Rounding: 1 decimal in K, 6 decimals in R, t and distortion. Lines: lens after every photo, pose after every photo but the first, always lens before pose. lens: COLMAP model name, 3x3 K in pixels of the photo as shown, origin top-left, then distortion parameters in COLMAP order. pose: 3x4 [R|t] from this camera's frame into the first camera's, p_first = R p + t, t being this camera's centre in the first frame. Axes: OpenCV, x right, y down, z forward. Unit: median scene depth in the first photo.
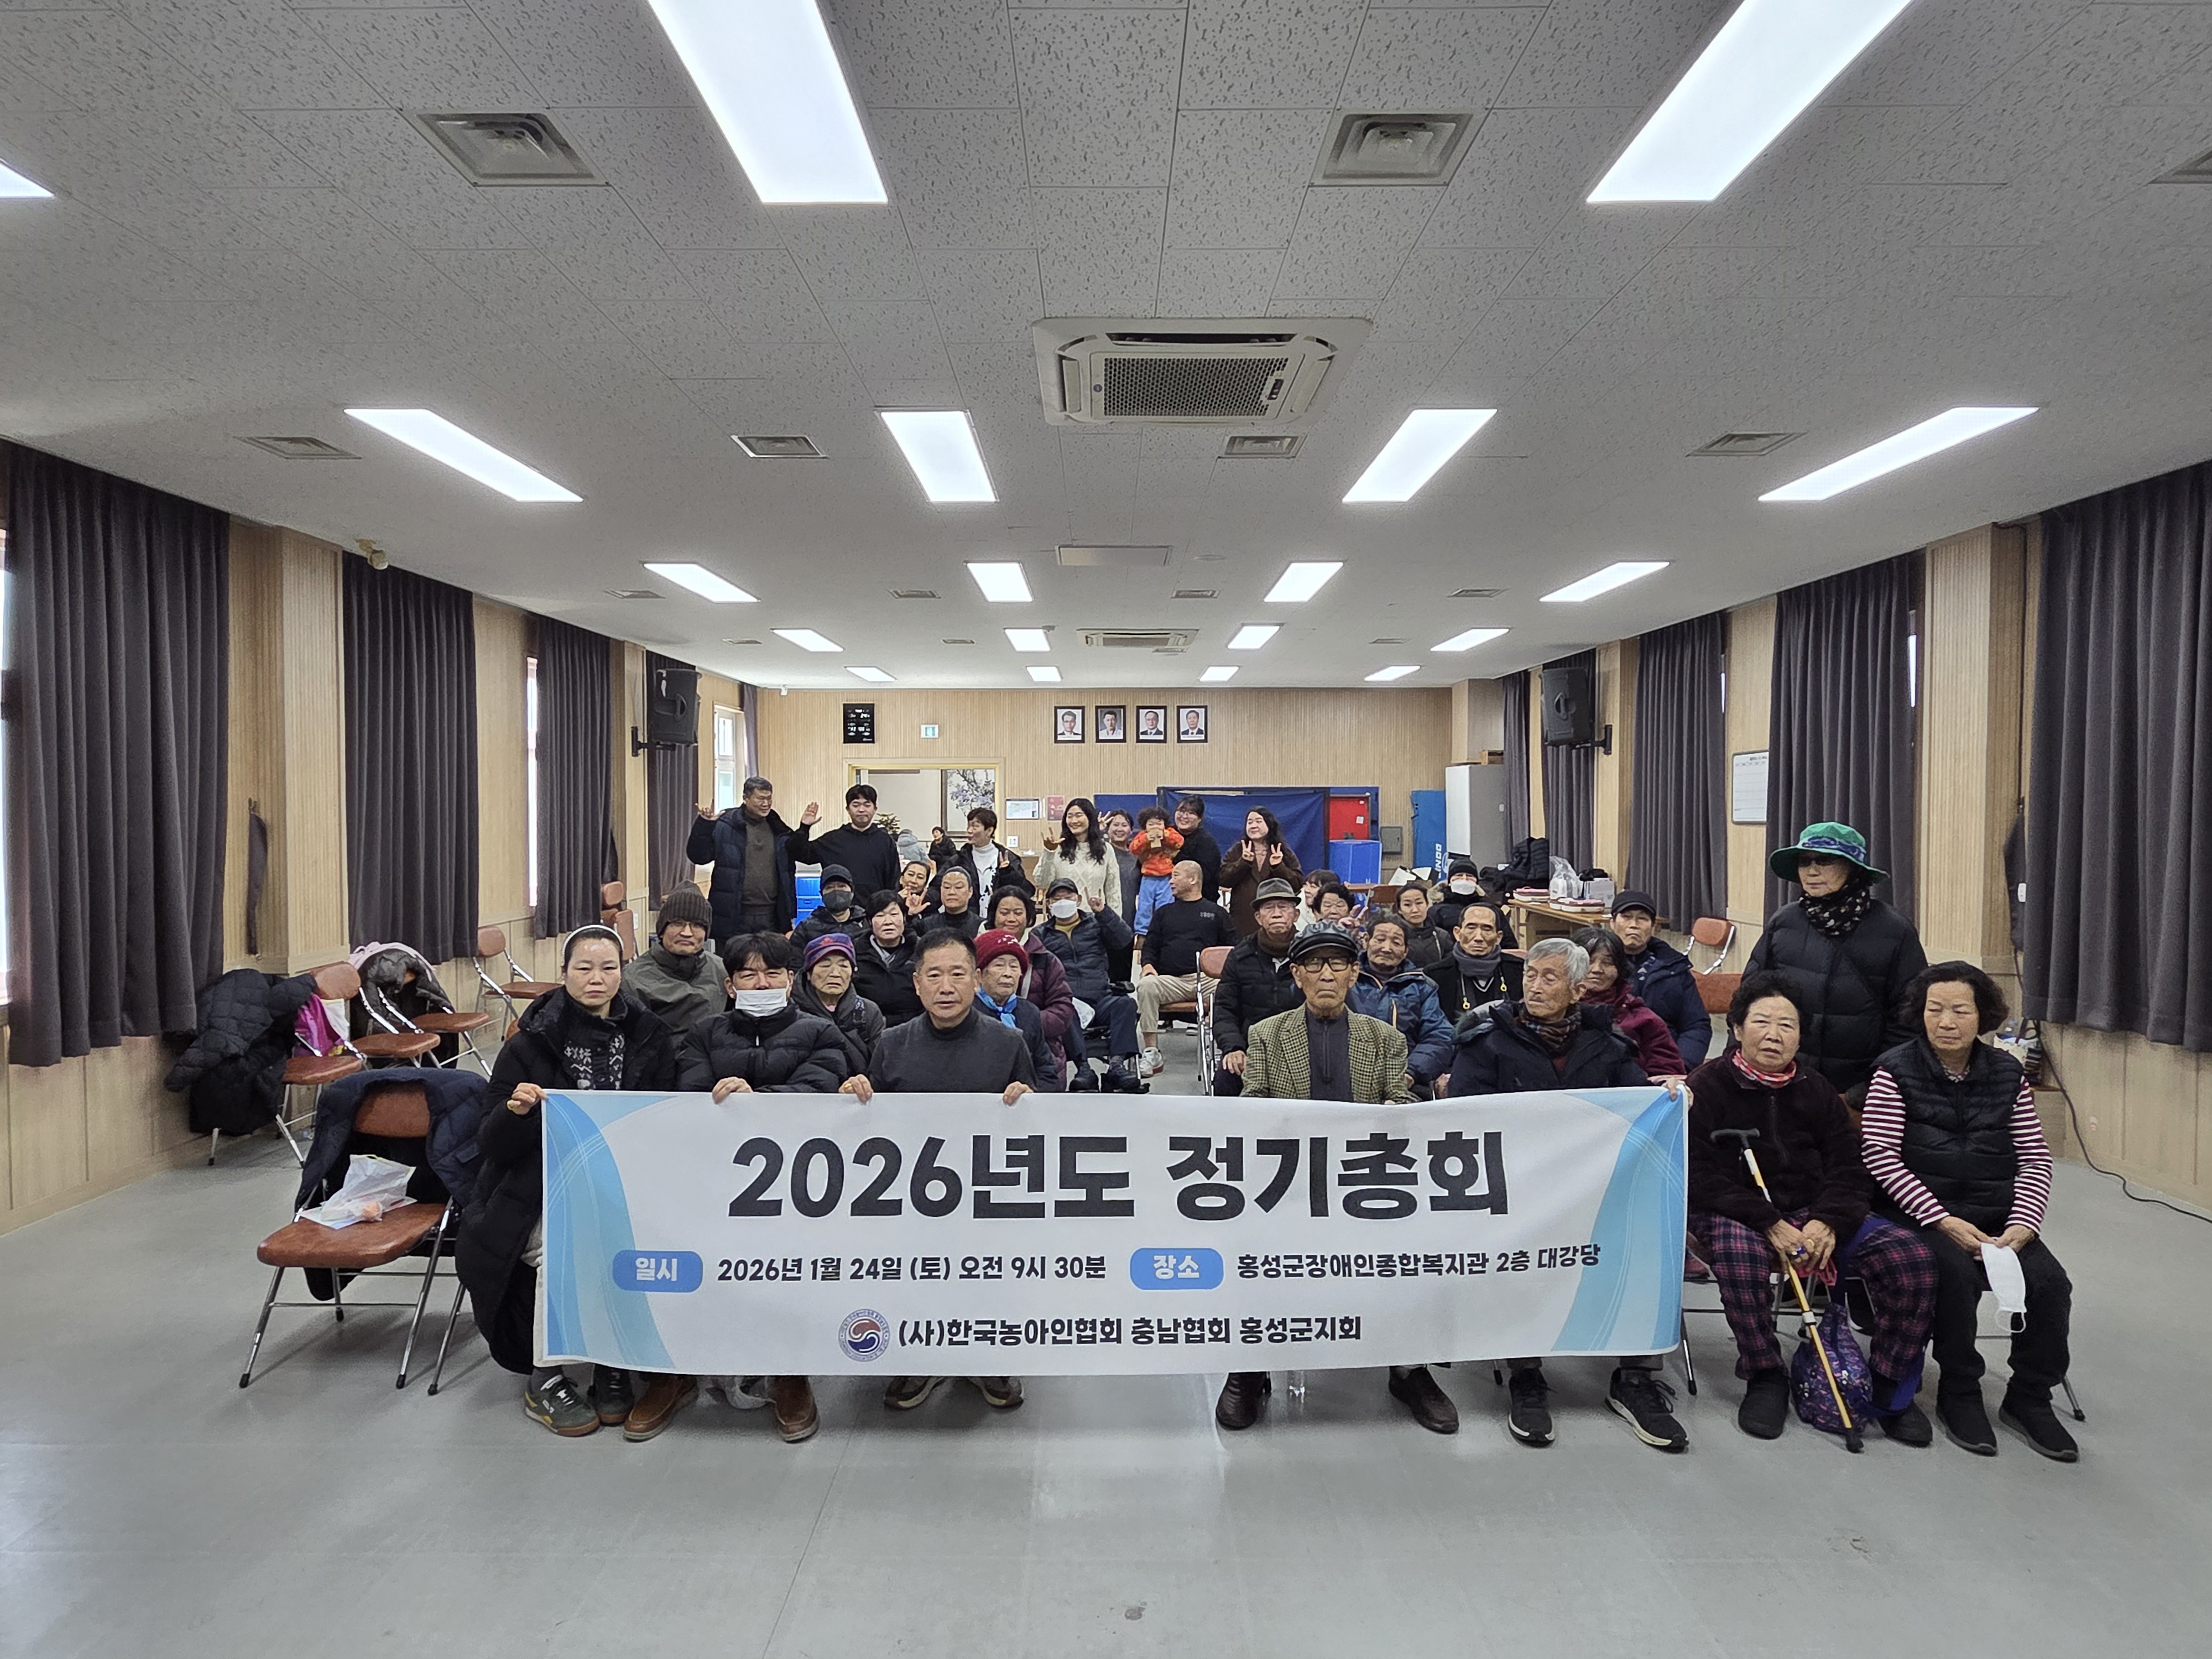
lens RADIAL K [[1197.7, 0, 1106.0], [0, 1197.7, 829.5], [0, 0, 1]] dist [-0.000020, 0.000035]
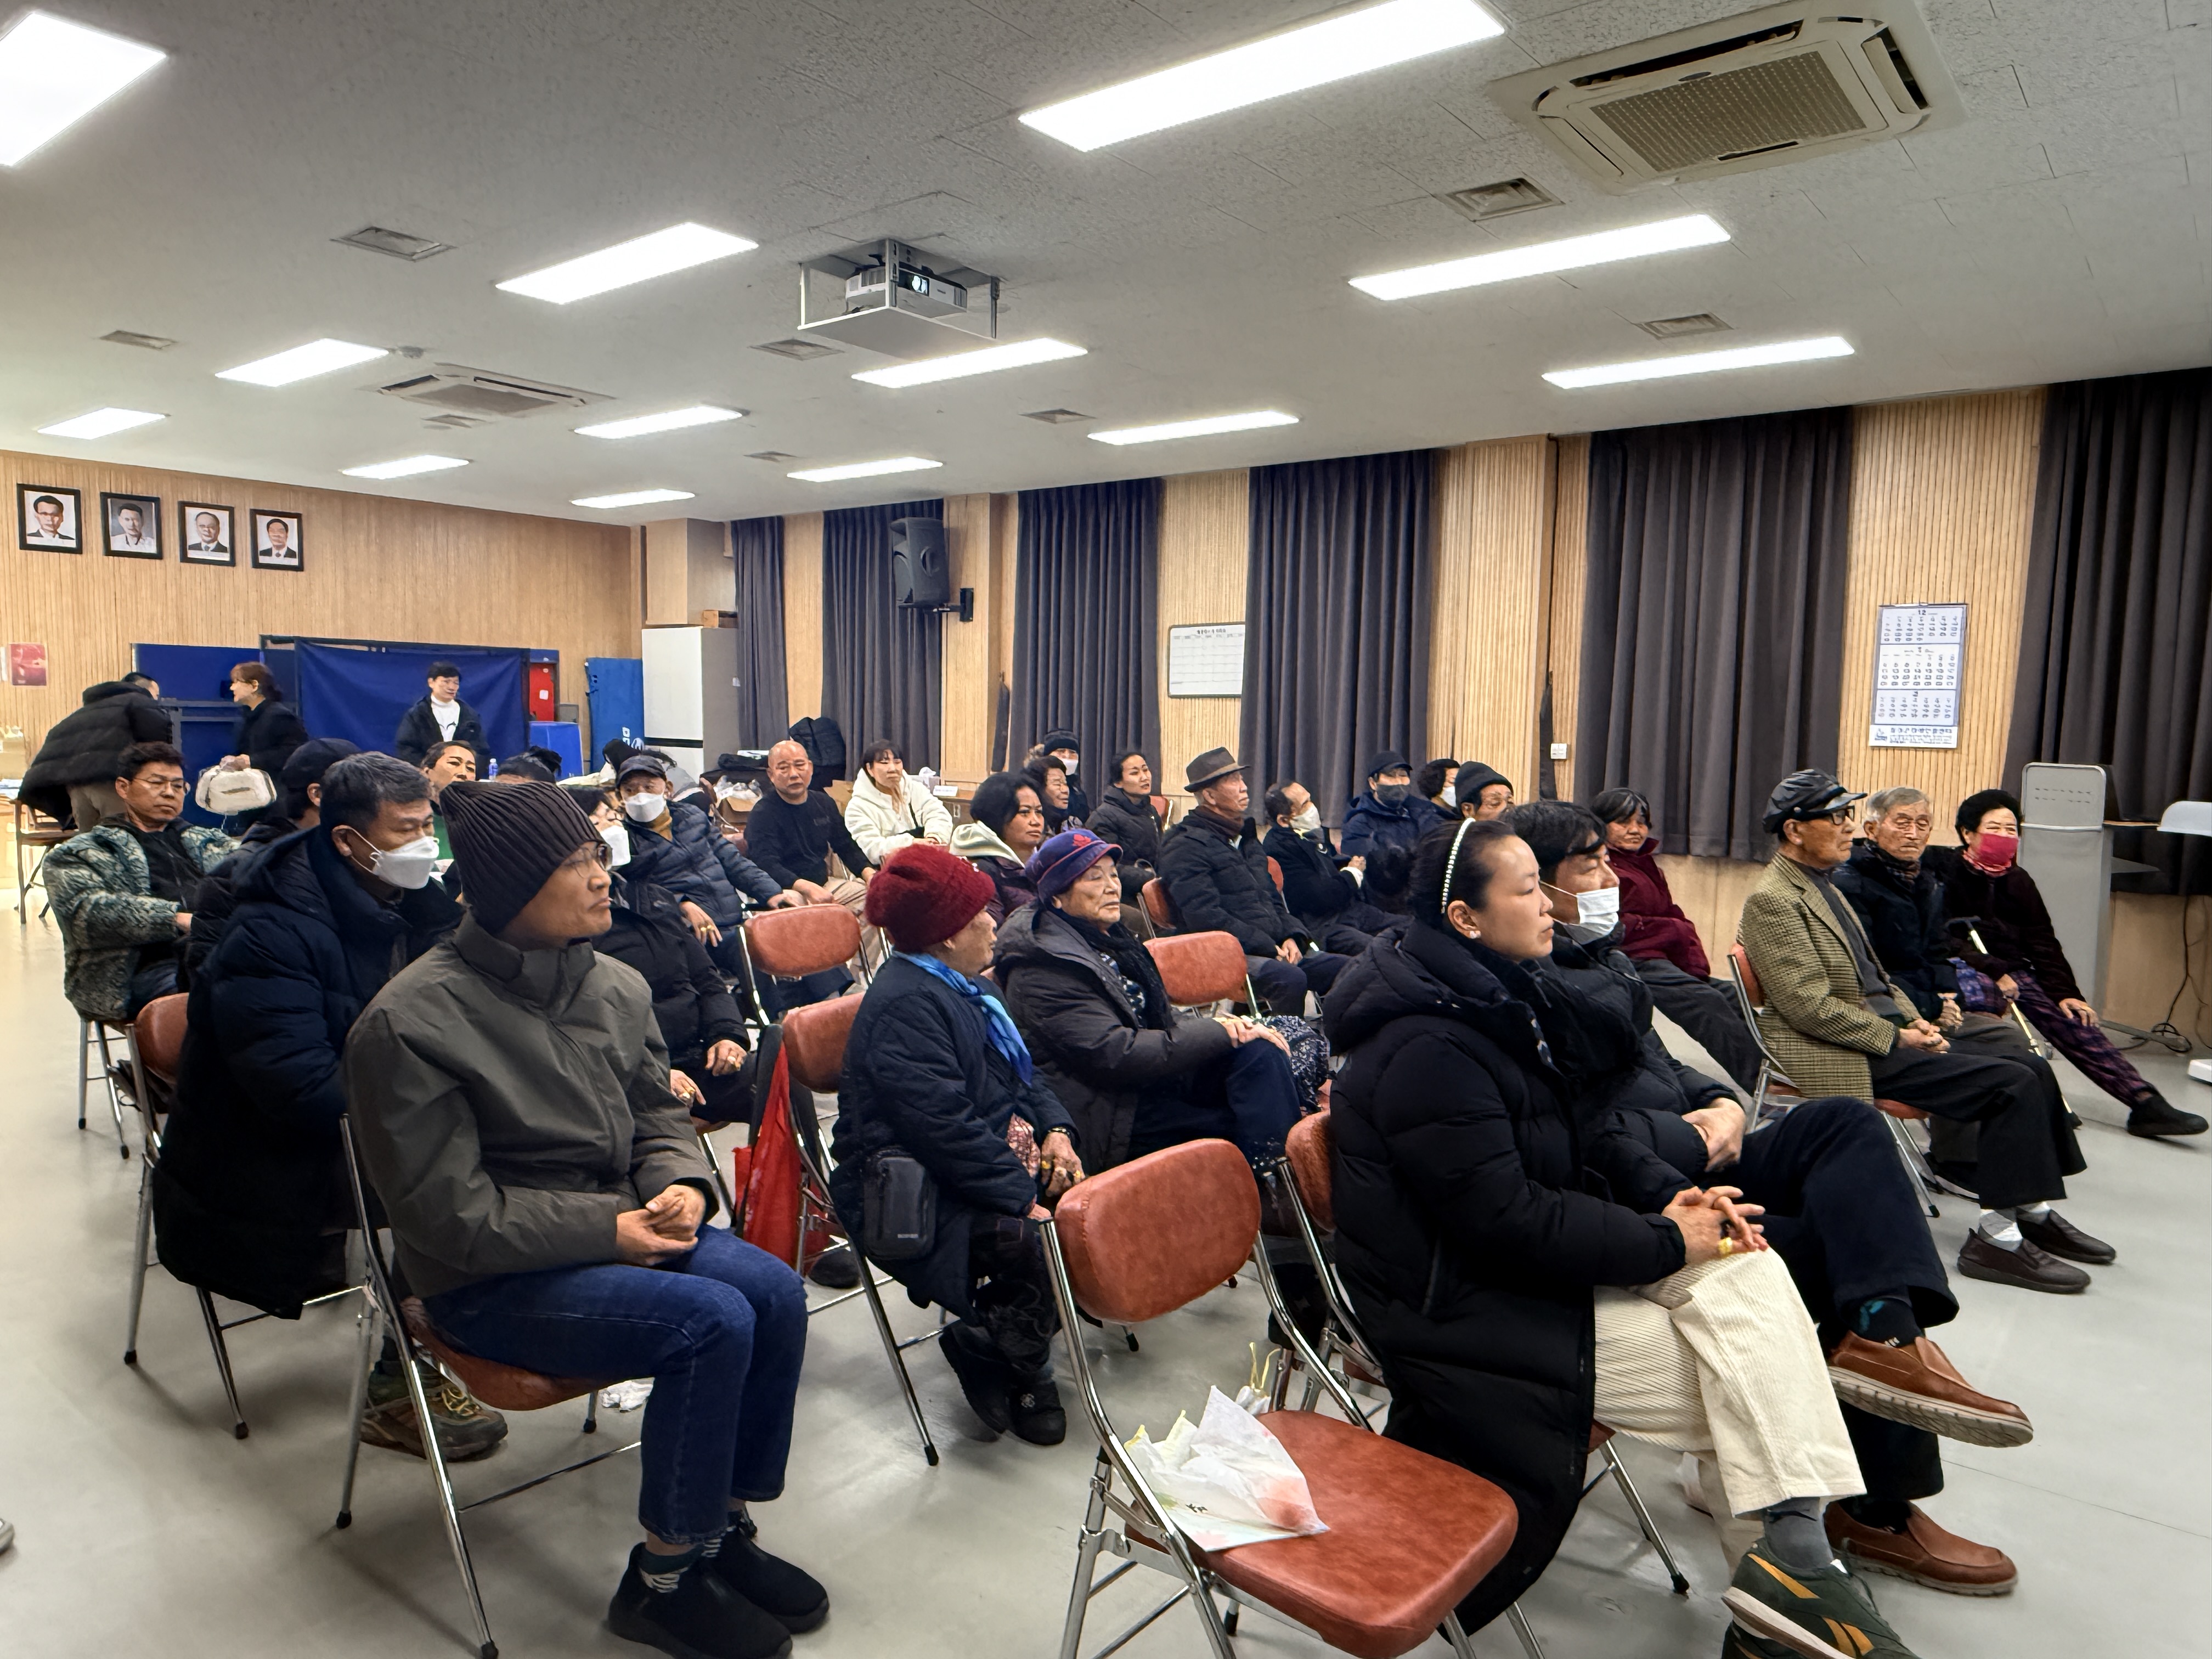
lens RADIAL K [[1418.4, 0, 1106.0], [0, 1418.4, 829.5], [0, 0, 1]] dist [-0.022589, 0.002145]
pose [[0.635406, -0.048686, 0.770642, -0.259342], [-0.003945, 0.997793, 0.066288, 0.017153], [-0.772168, -0.045160, 0.633811, 0.181892]]
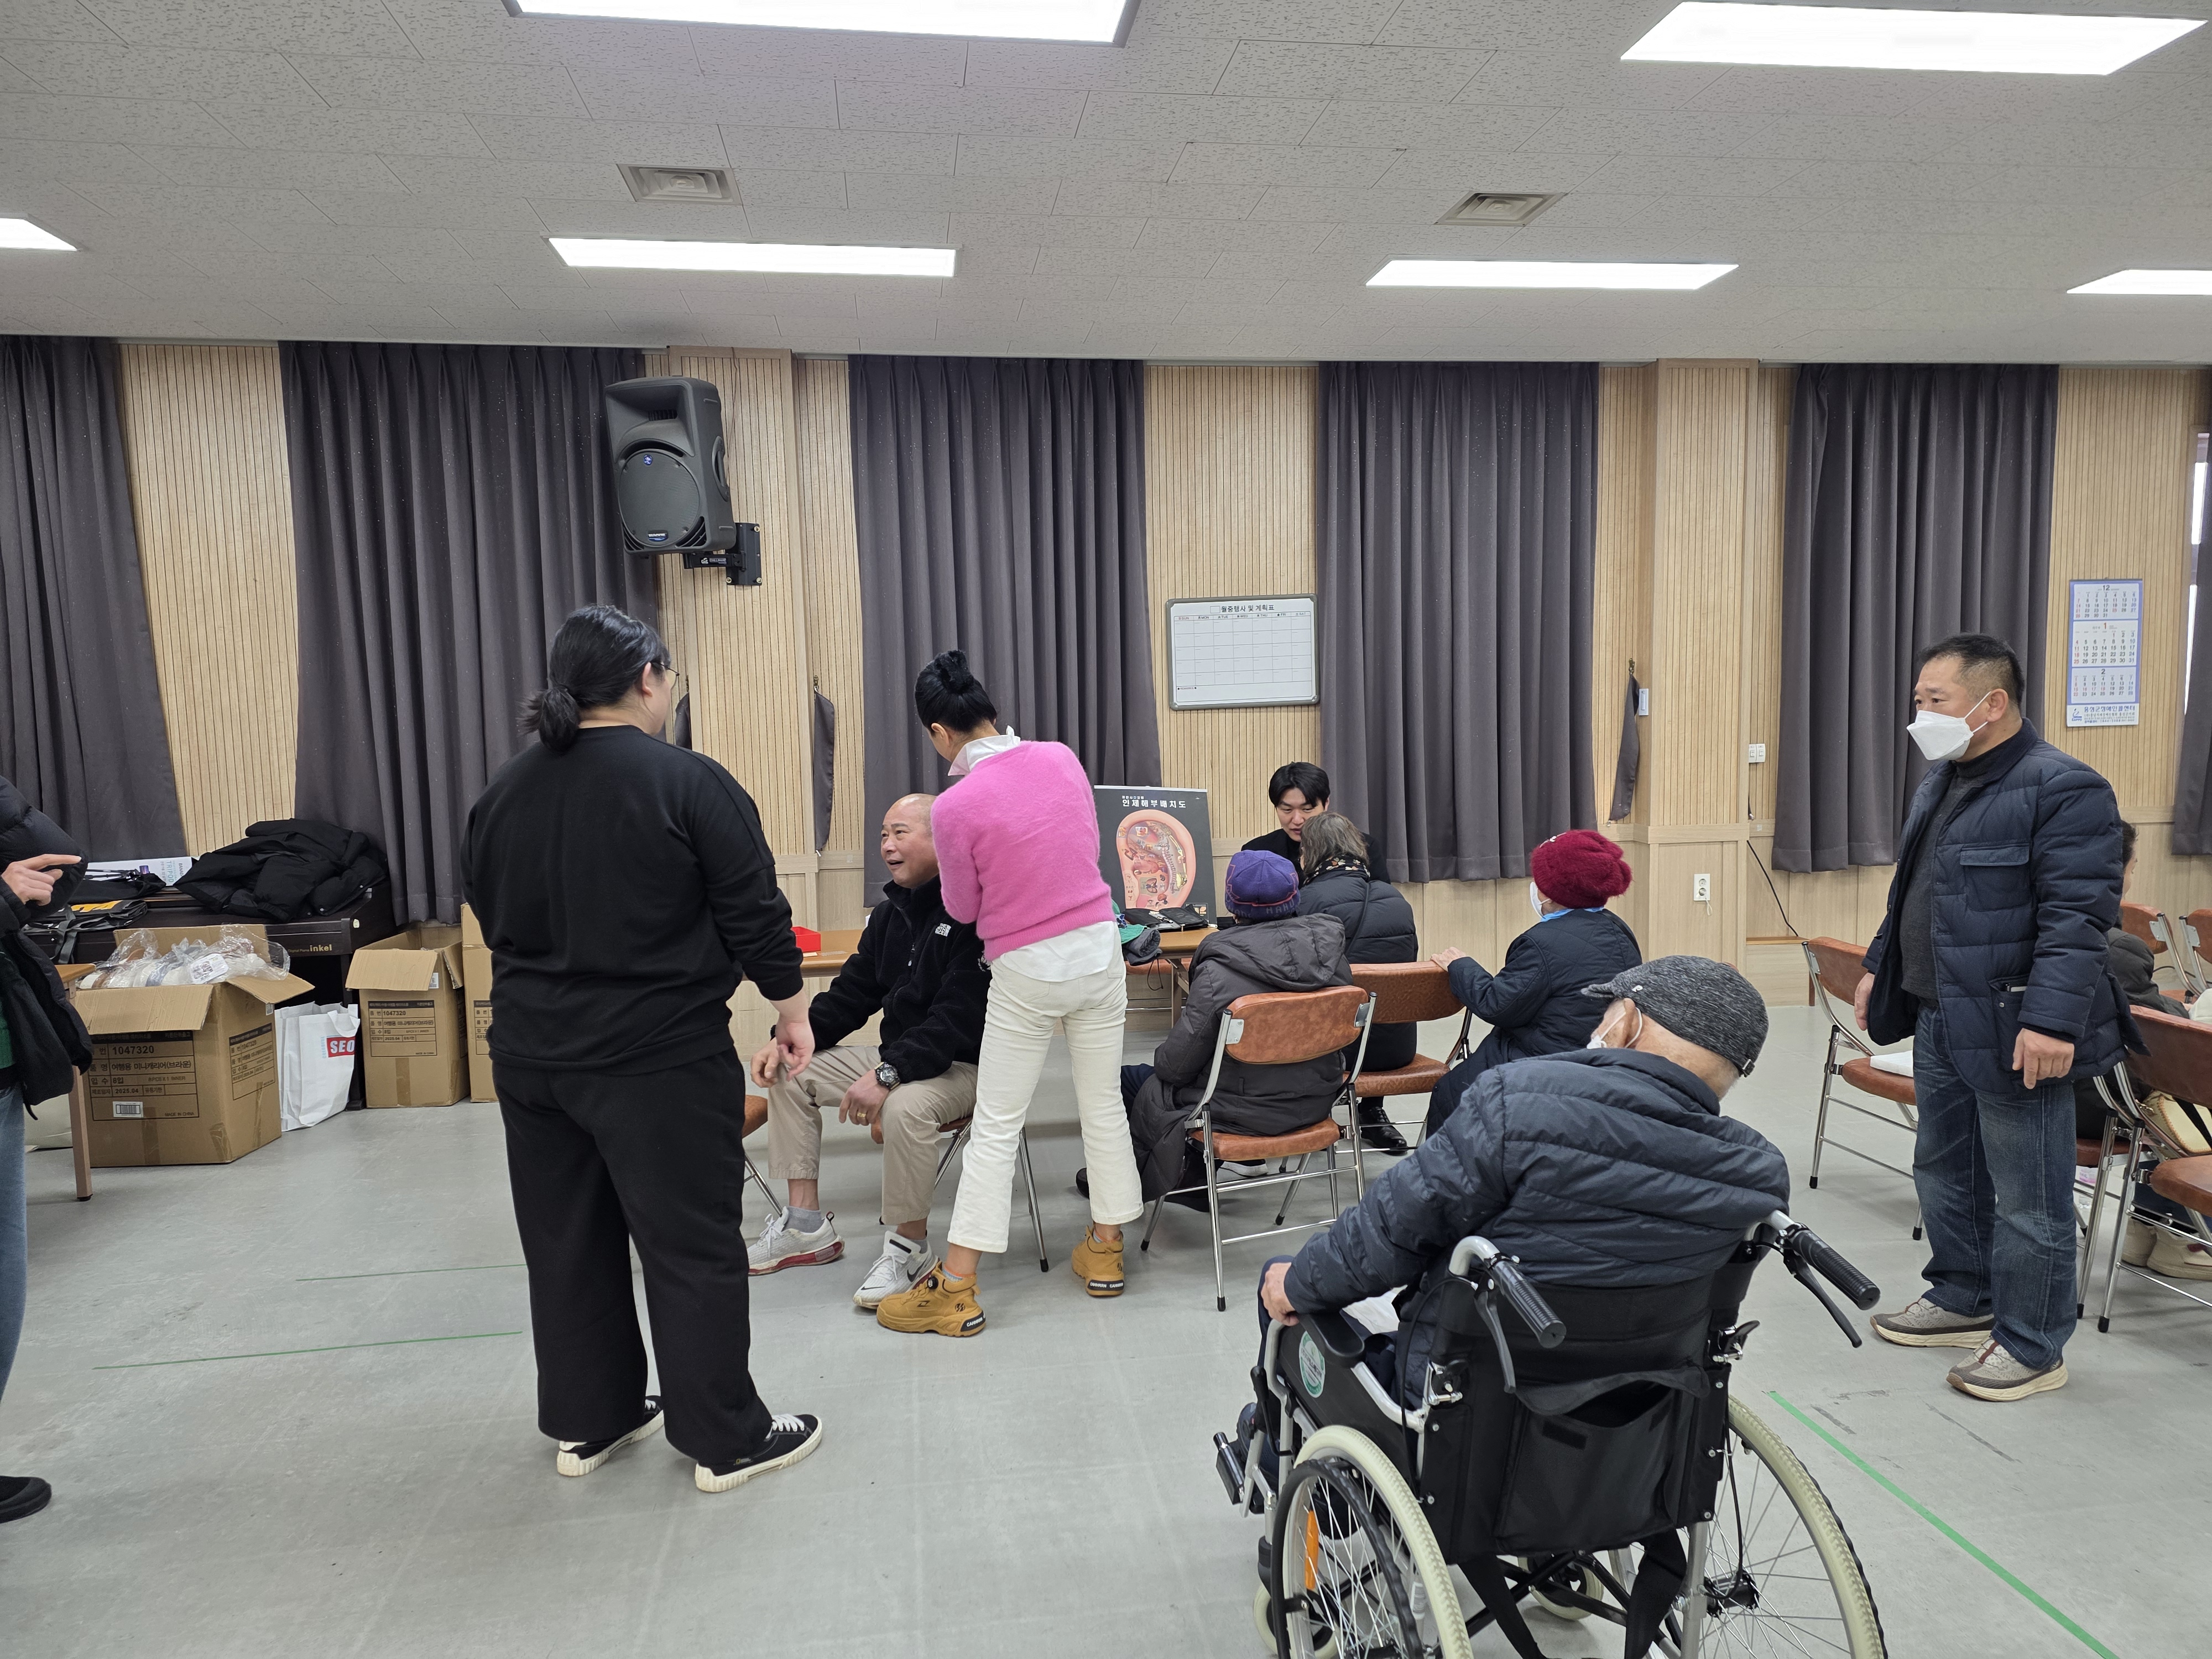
lens RADIAL K [[1488.8, 0, 1106.0], [0, 1488.8, 829.5], [0, 0, 1]] dist [0.076672, -0.068810]
pose [[-0.142797, -0.102701, 0.984409, -0.162618], [0.043983, 0.992961, 0.109973, -0.018636], [-0.988774, 0.059001, -0.137275, 0.712169]]
